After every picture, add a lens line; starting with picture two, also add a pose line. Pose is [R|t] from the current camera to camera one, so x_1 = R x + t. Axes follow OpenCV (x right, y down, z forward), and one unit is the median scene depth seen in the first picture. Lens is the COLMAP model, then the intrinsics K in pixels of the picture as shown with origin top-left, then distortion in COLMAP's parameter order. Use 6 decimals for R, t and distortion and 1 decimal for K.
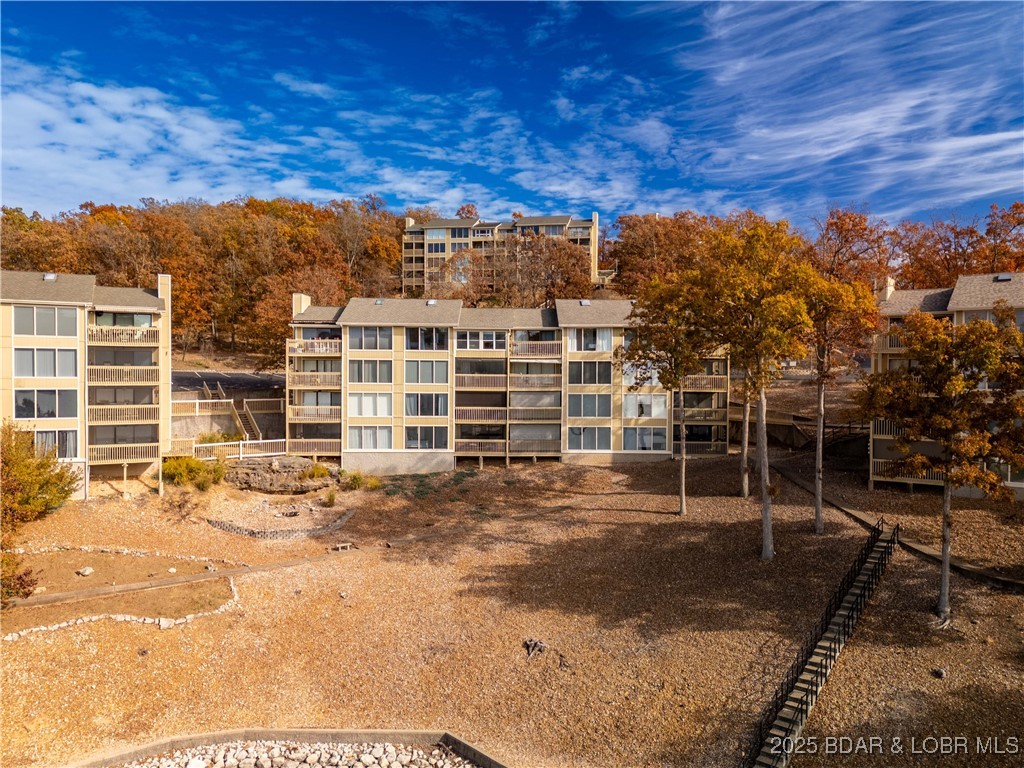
lens RADIAL K [[757.1, 0, 511.0], [0, 757.1, 386.7], [0, 0, 1]] dist [0.067190, -0.054939]
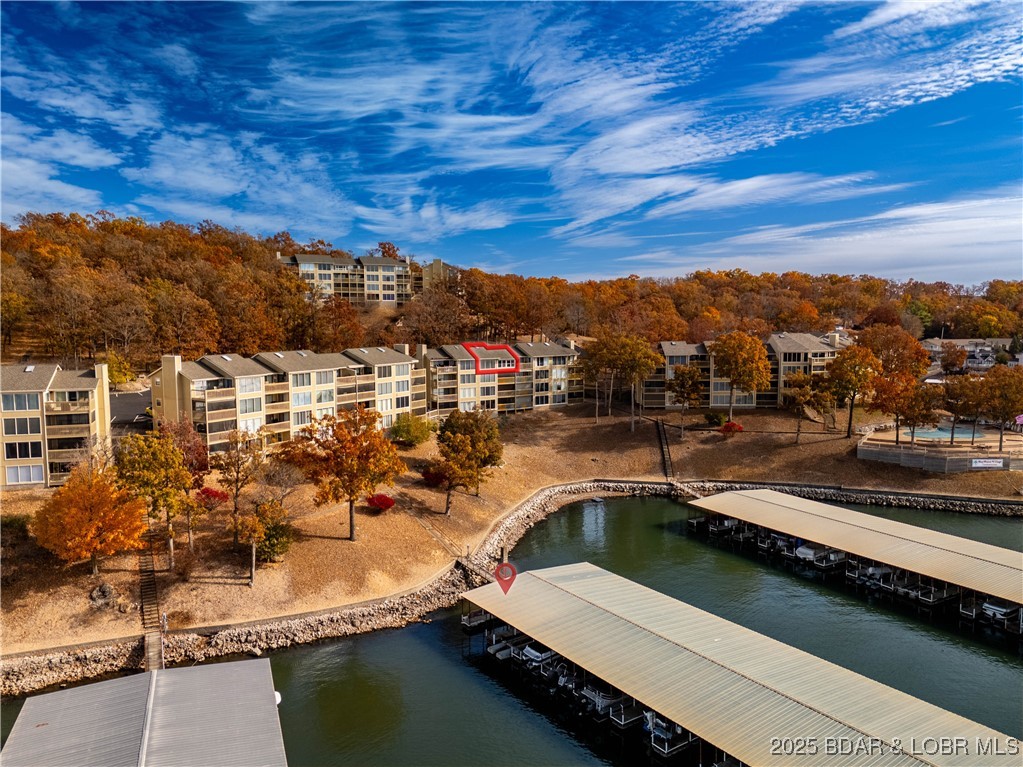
lens RADIAL K [[756.3, 0, 514.1], [0, 756.3, 380.3], [0, 0, 1]] dist [0.067190, -0.054939]
pose [[0.827215, -0.058637, 0.558818, -1.393930], [0.021575, 0.997121, 0.072690, -0.185072], [-0.561471, -0.048074, 0.826099, -1.049511]]
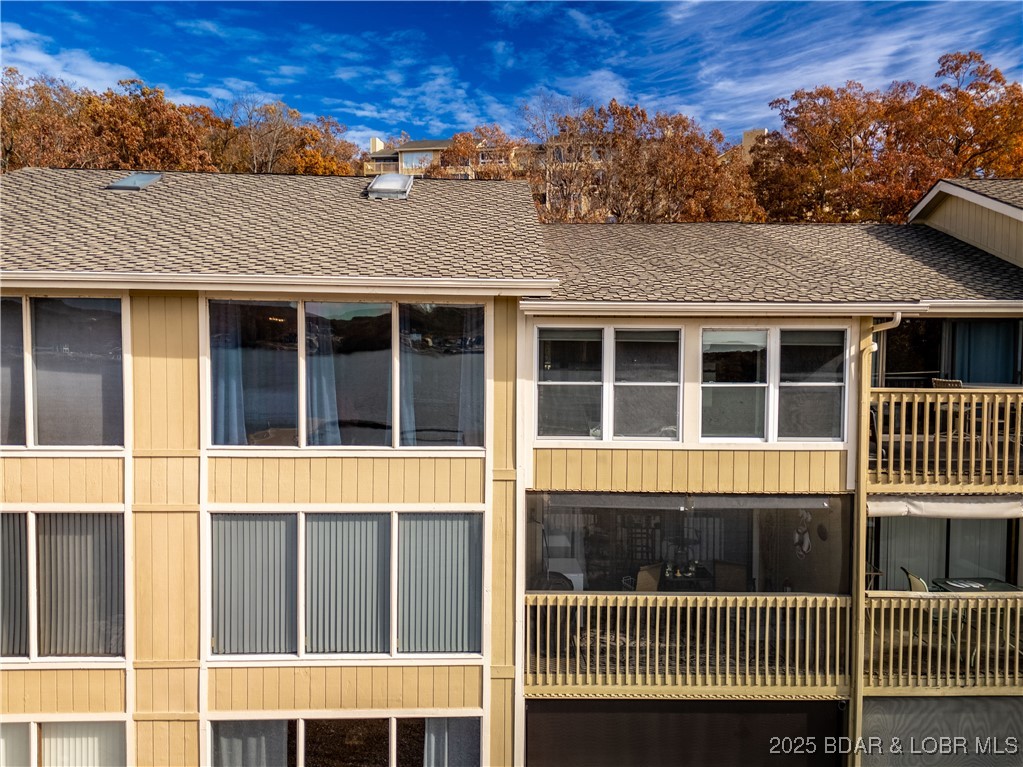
lens RADIAL K [[822.2, 0, 498.4], [0, 822.2, 396.5], [0, 0, 1]] dist [0.039120, -0.020125]
pose [[0.999629, -0.000785, 0.027243, -0.084318], [0.000173, 0.999748, 0.022453, -0.062421], [-0.027254, -0.022440, 0.999377, 0.825412]]
